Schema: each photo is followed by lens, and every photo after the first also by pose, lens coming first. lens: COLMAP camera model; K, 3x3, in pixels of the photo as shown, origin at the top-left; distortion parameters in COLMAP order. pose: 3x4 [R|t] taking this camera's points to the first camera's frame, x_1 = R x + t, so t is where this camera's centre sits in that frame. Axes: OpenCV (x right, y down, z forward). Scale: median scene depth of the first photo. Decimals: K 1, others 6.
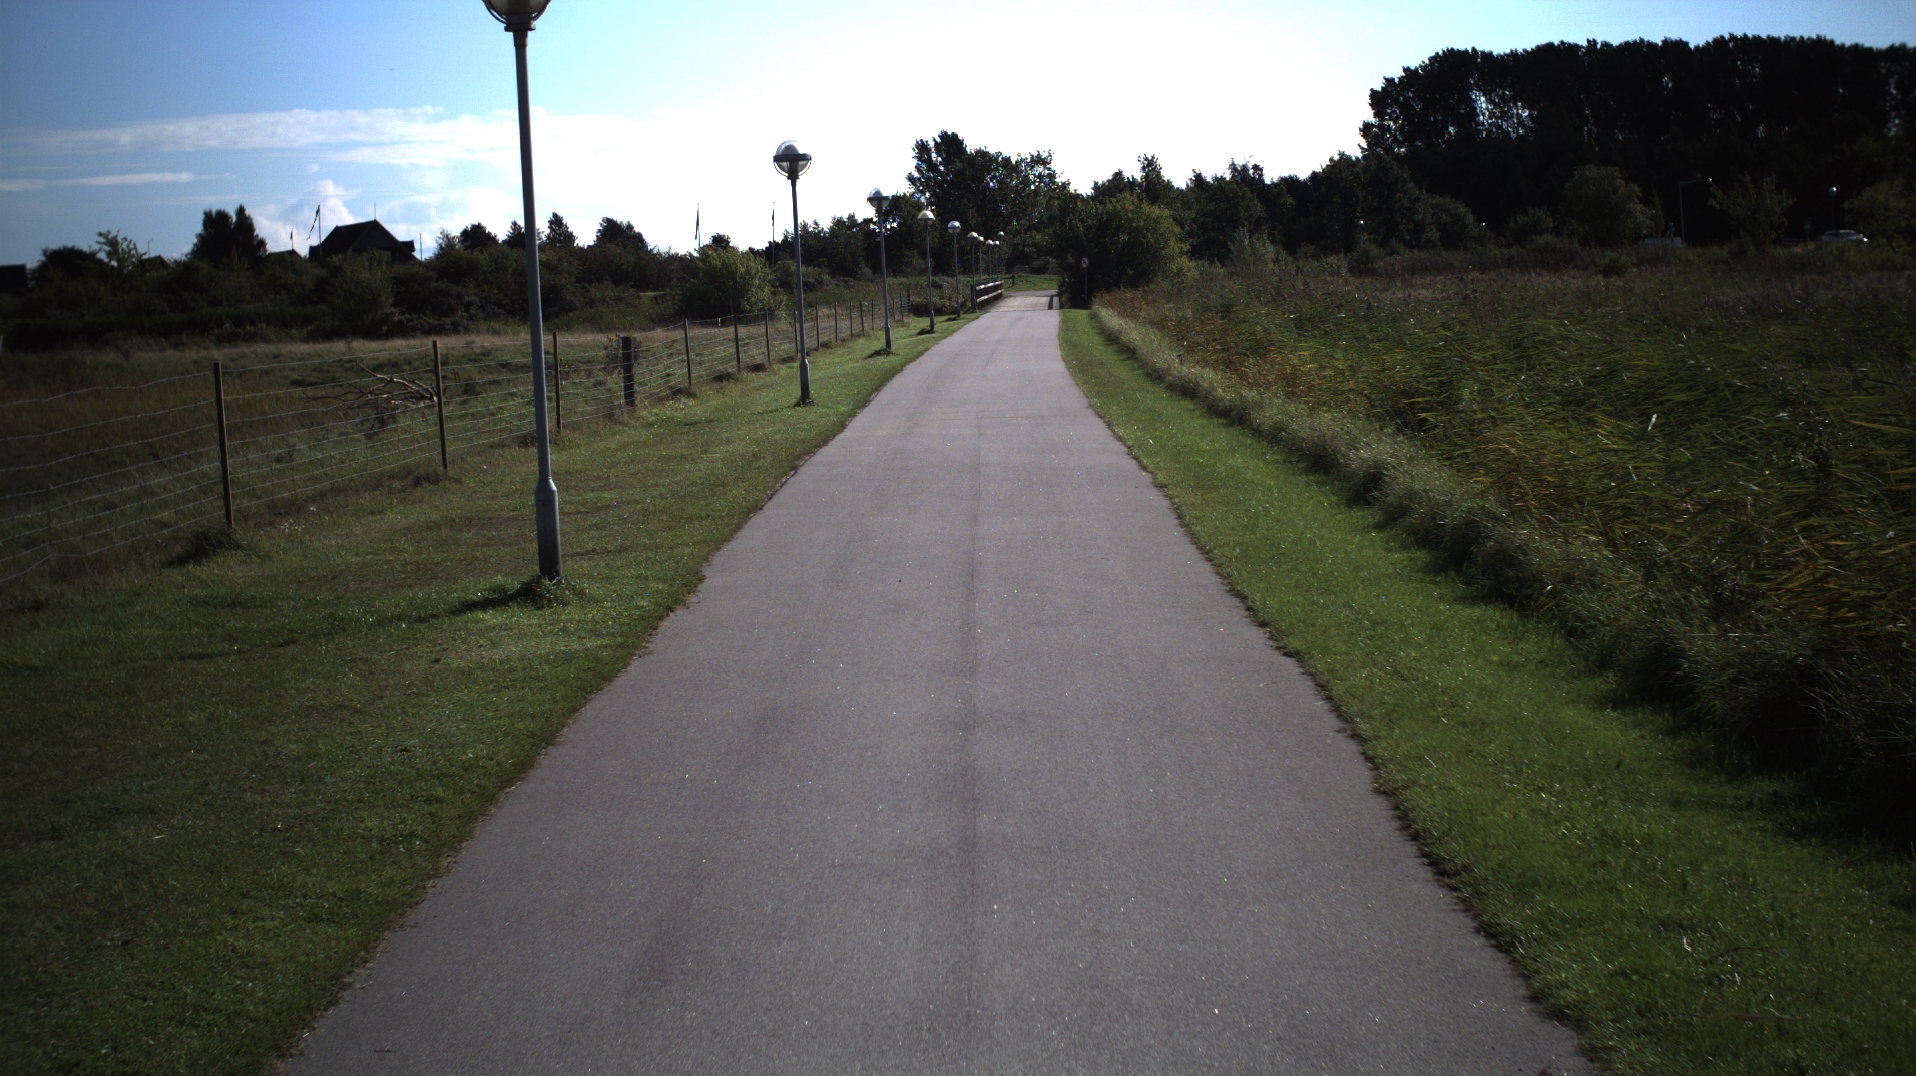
lens RADIAL K [[3366.5, 0, 958.0], [0, 3366.5, 538.0], [0, 0, 1]] dist [-0.276967, 0.244259]
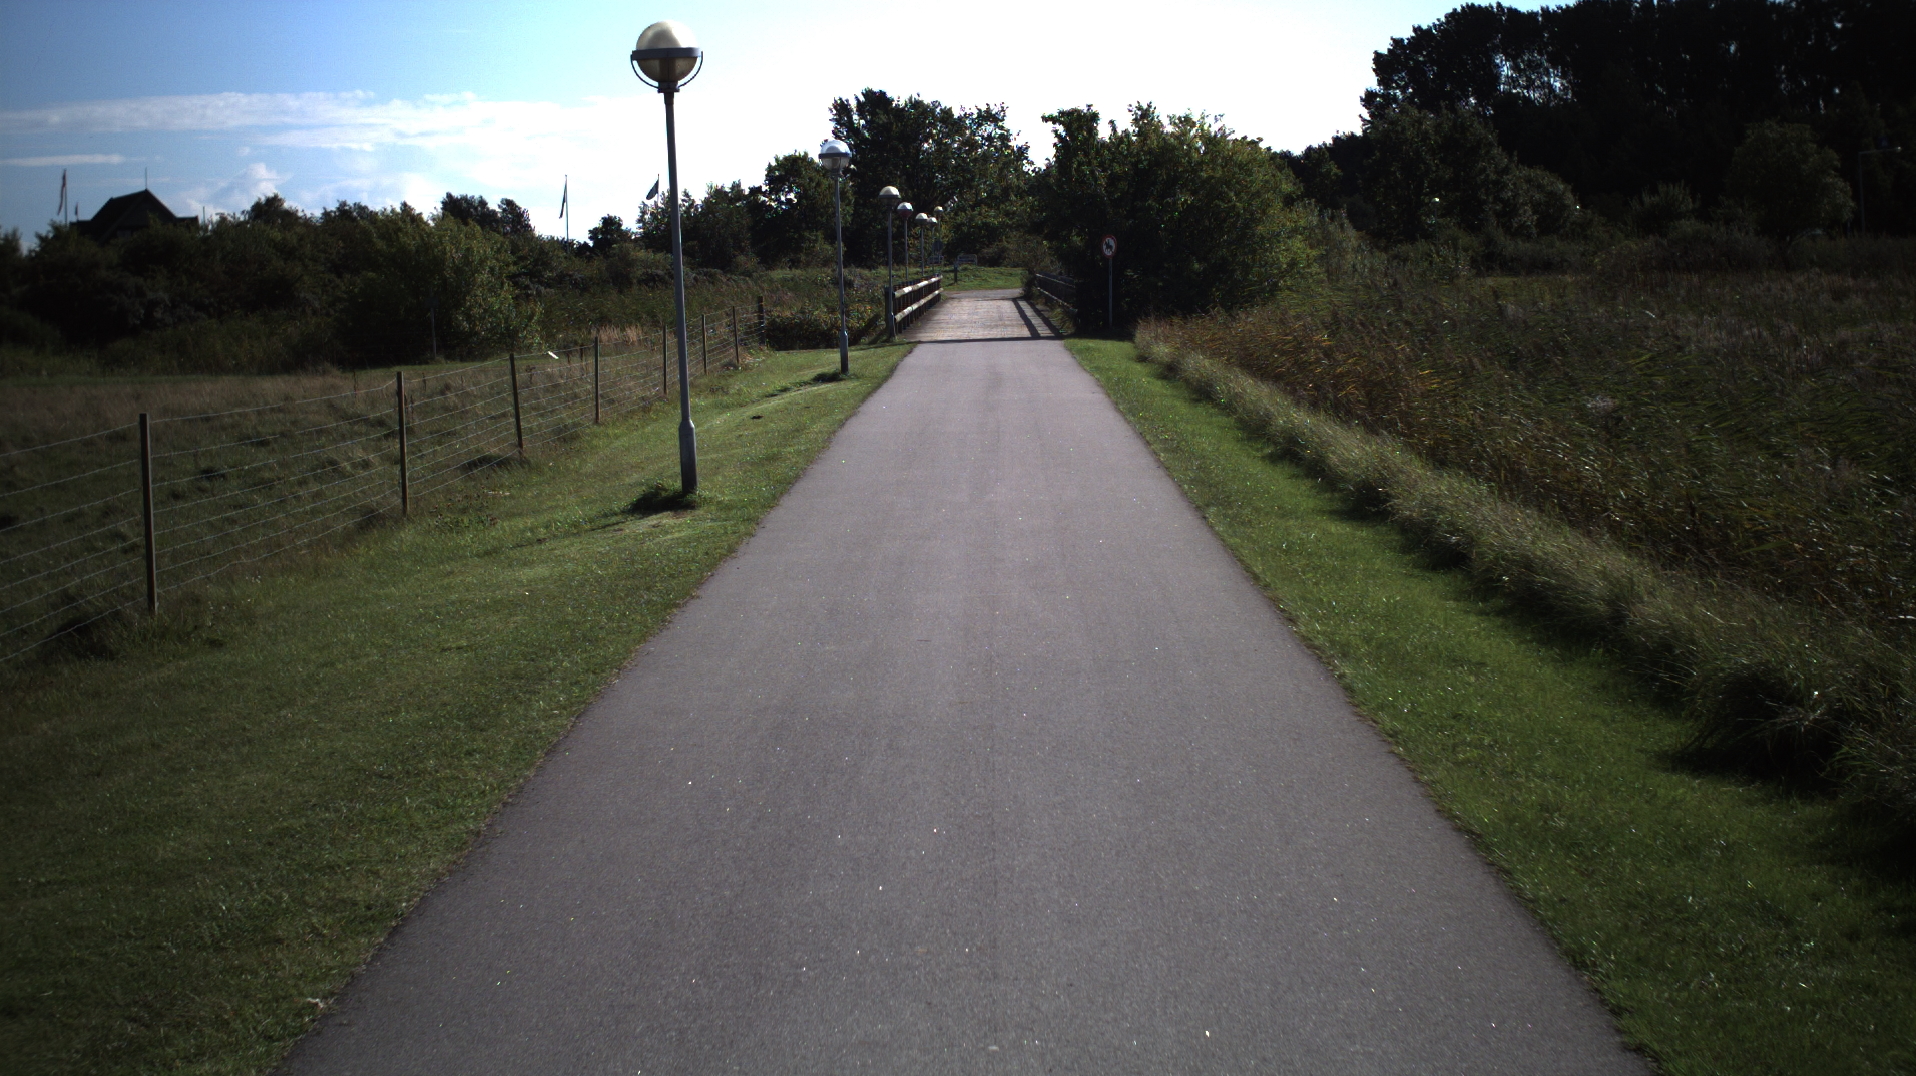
lens RADIAL K [[3366.5, 0, 958.0], [0, 3366.5, 538.0], [0, 0, 1]] dist [-0.276967, 0.244259]
pose [[0.999747, 0.009060, 0.020580, 0.002634], [-0.009118, 0.999955, 0.002752, -0.021093], [-0.020554, -0.002939, 0.999784, 0.265612]]
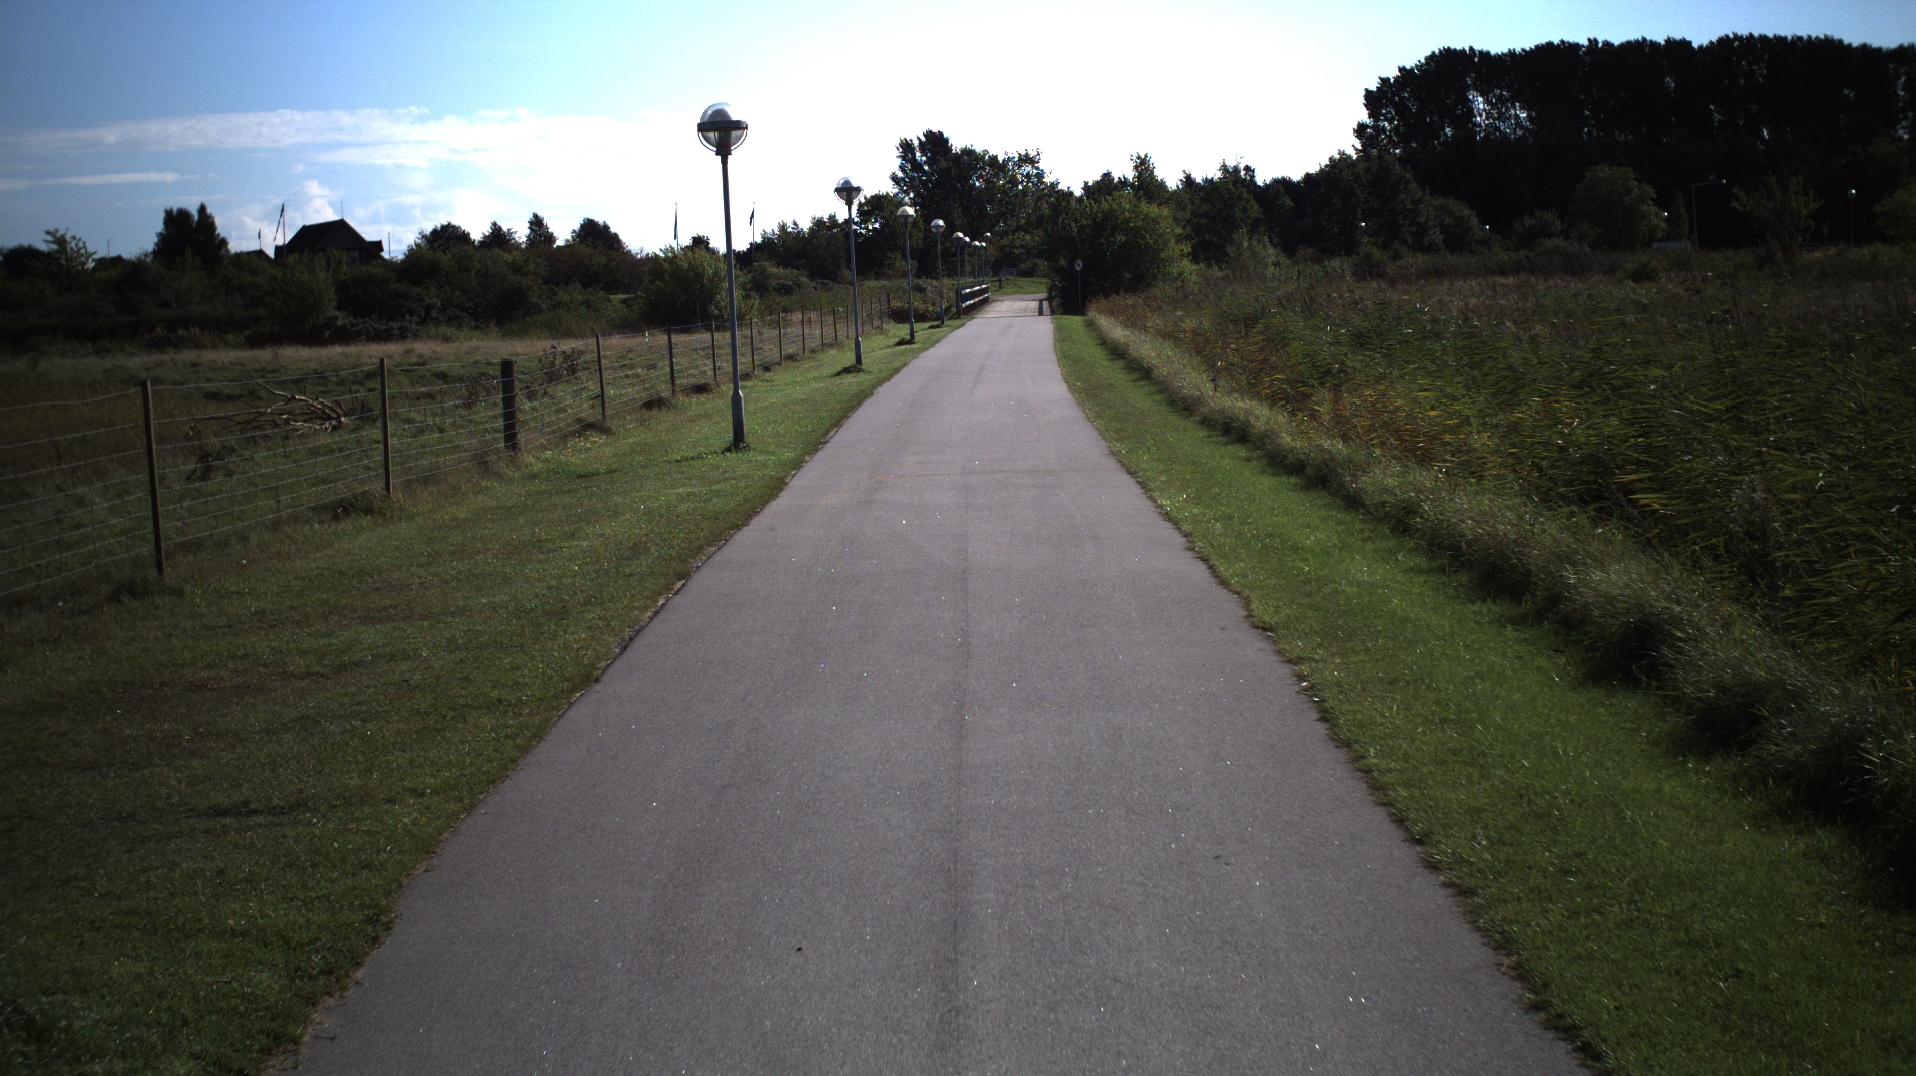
lens RADIAL K [[3366.5, 0, 958.0], [0, 3366.5, 538.0], [0, 0, 1]] dist [-0.276967, 0.244259]
pose [[0.999985, 0.003060, 0.004650, 0.000167], [-0.003056, 0.999995, -0.000725, -0.003078], [-0.004652, 0.000710, 0.999989, 0.037897]]
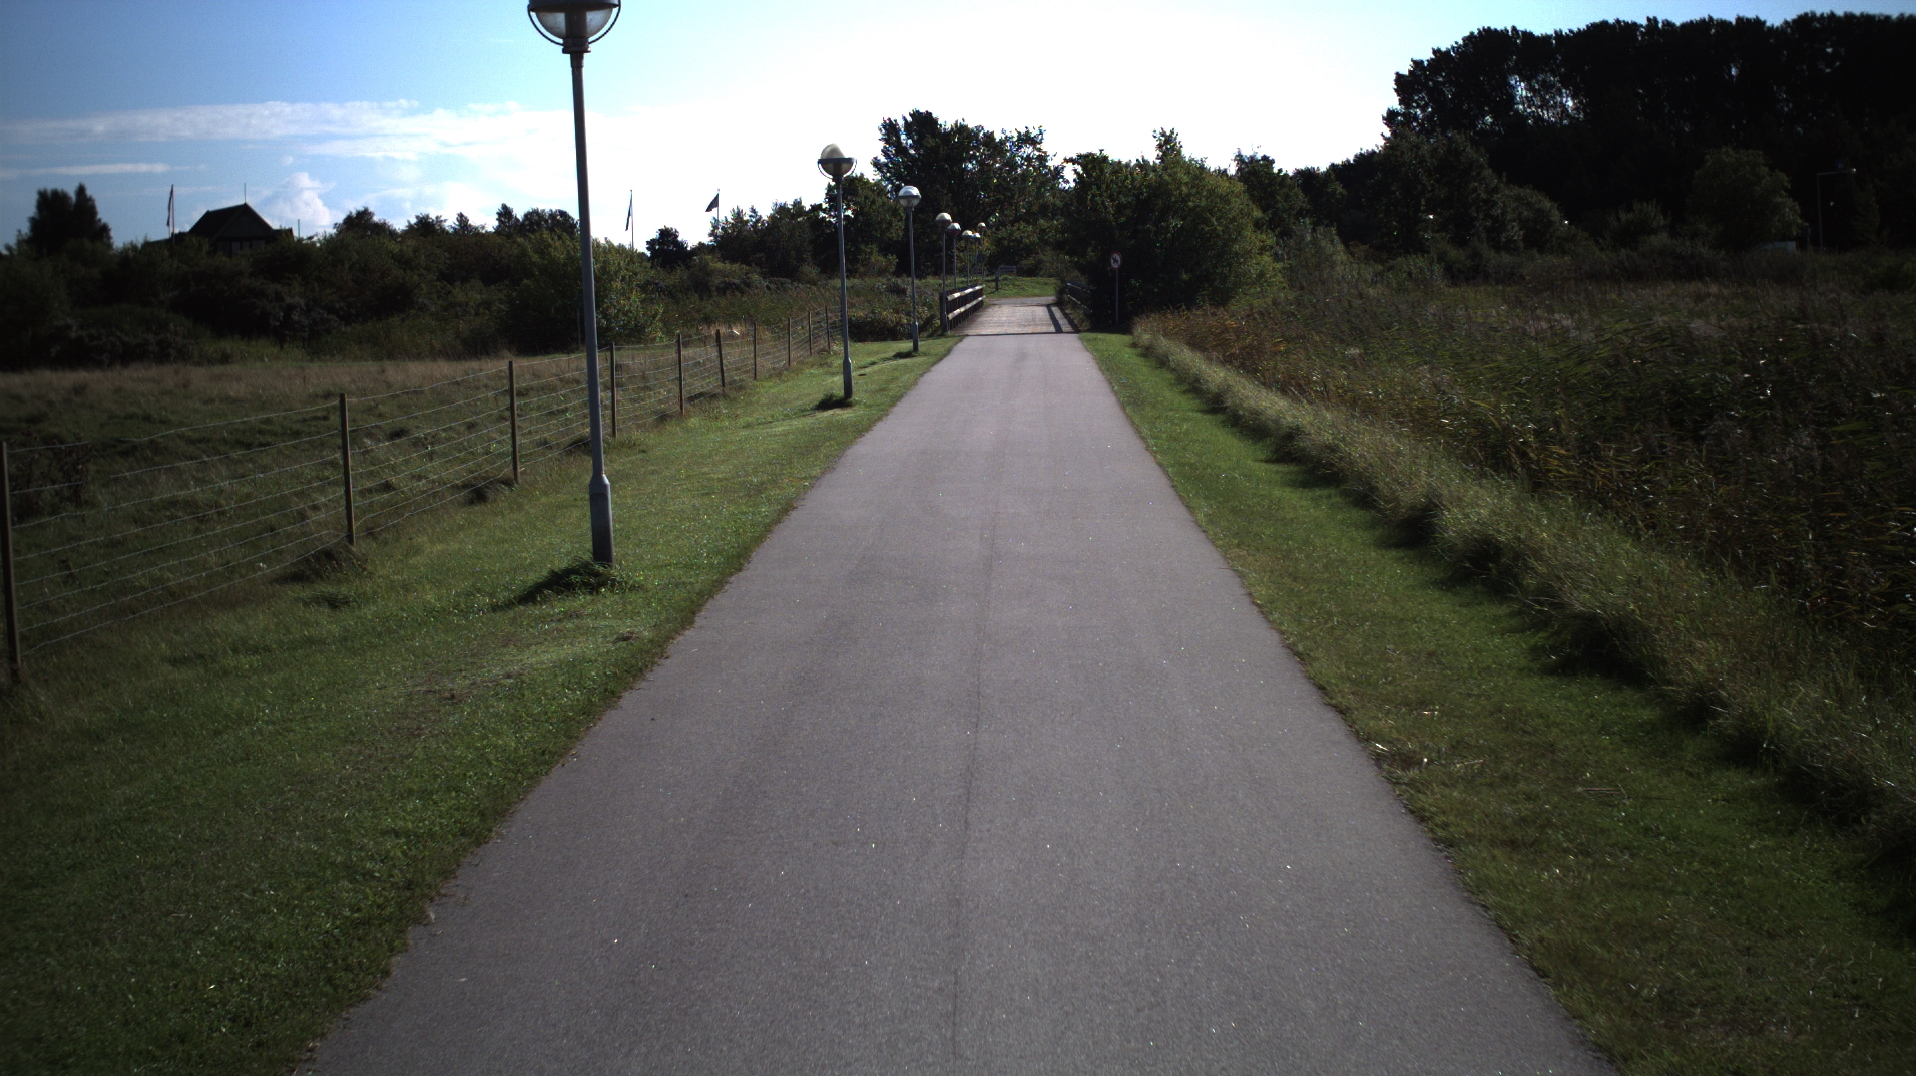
lens RADIAL K [[3366.5, 0, 958.0], [0, 3366.5, 538.0], [0, 0, 1]] dist [-0.276967, 0.244259]
pose [[0.999903, 0.011271, 0.008133, 0.001425], [-0.011270, 0.999936, -0.000102, -0.015128], [-0.008133, 0.000011, 0.999967, 0.189458]]
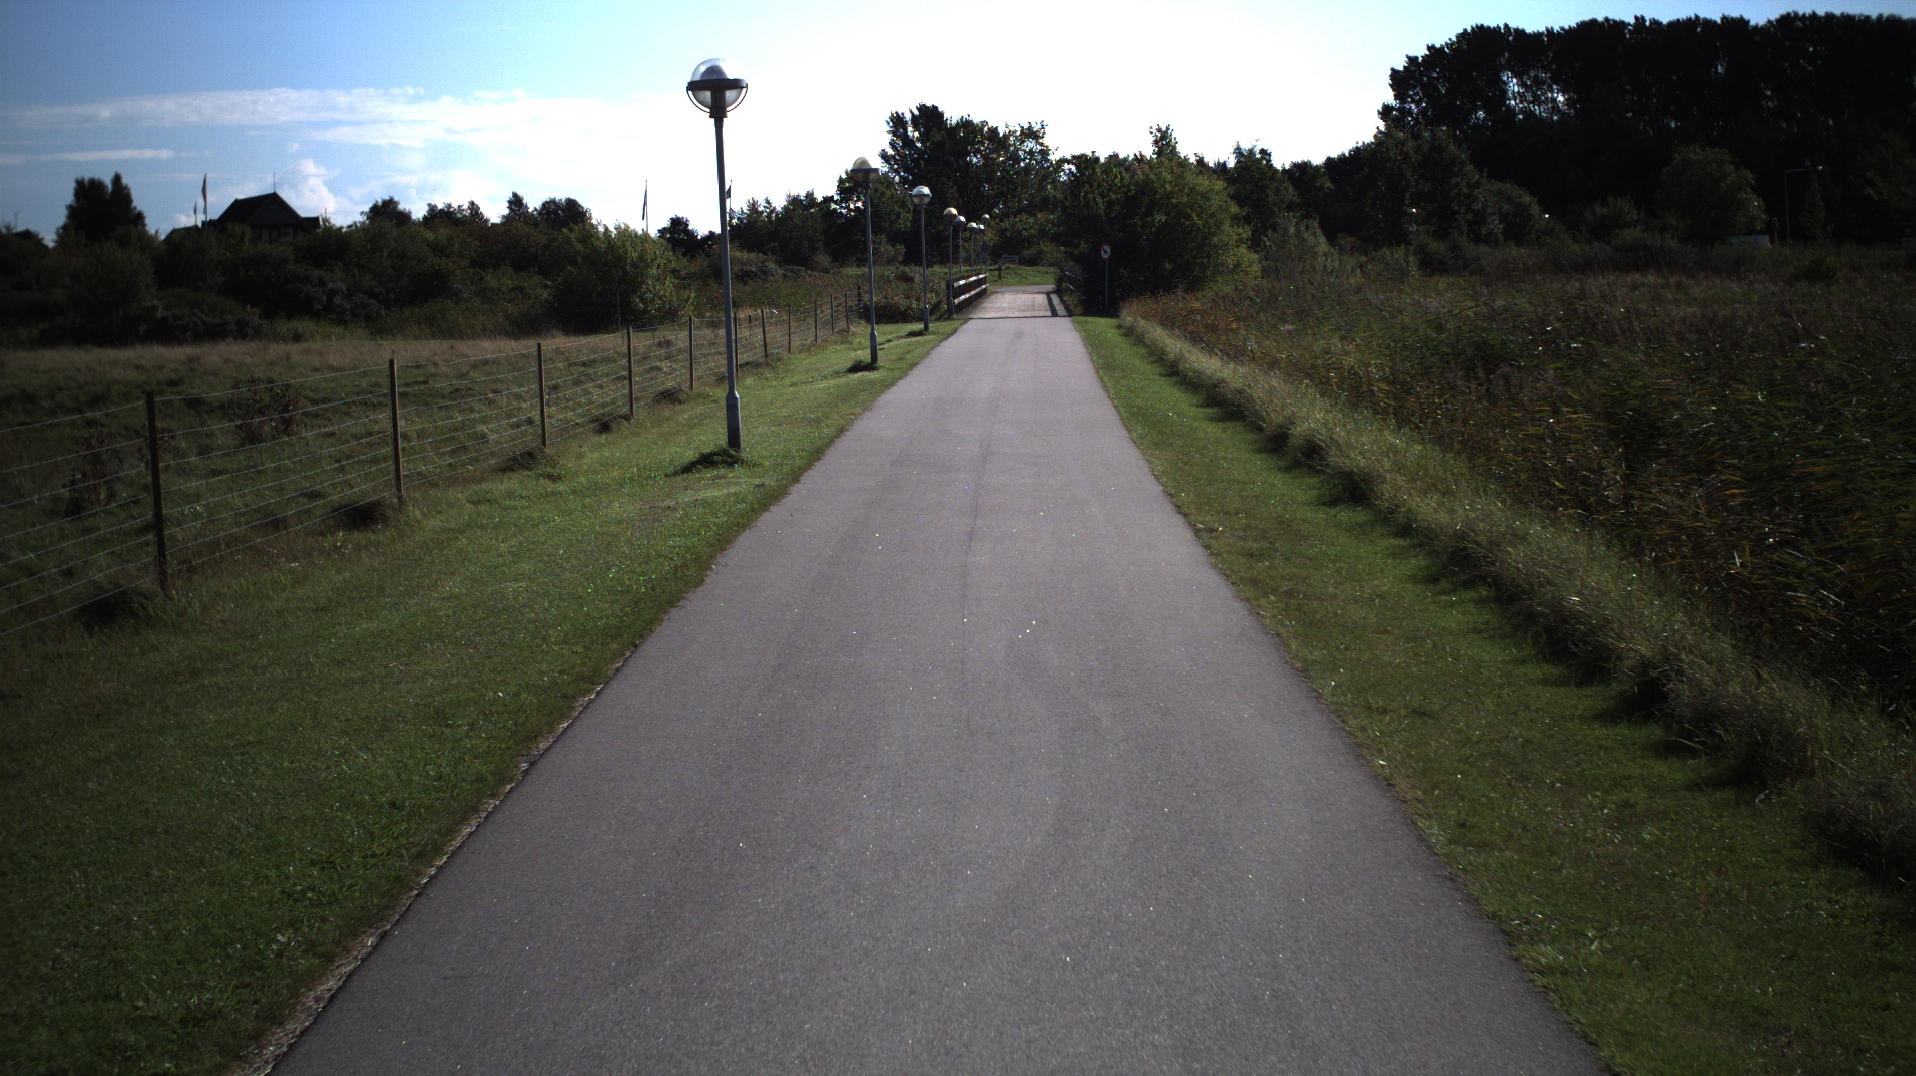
lens RADIAL K [[3366.5, 0, 958.0], [0, 3366.5, 538.0], [0, 0, 1]] dist [-0.276967, 0.244259]
pose [[0.999856, 0.015393, 0.007143, 0.001067], [-0.015416, 0.999876, 0.003138, -0.012152], [-0.007094, -0.003248, 0.999970, 0.151612]]
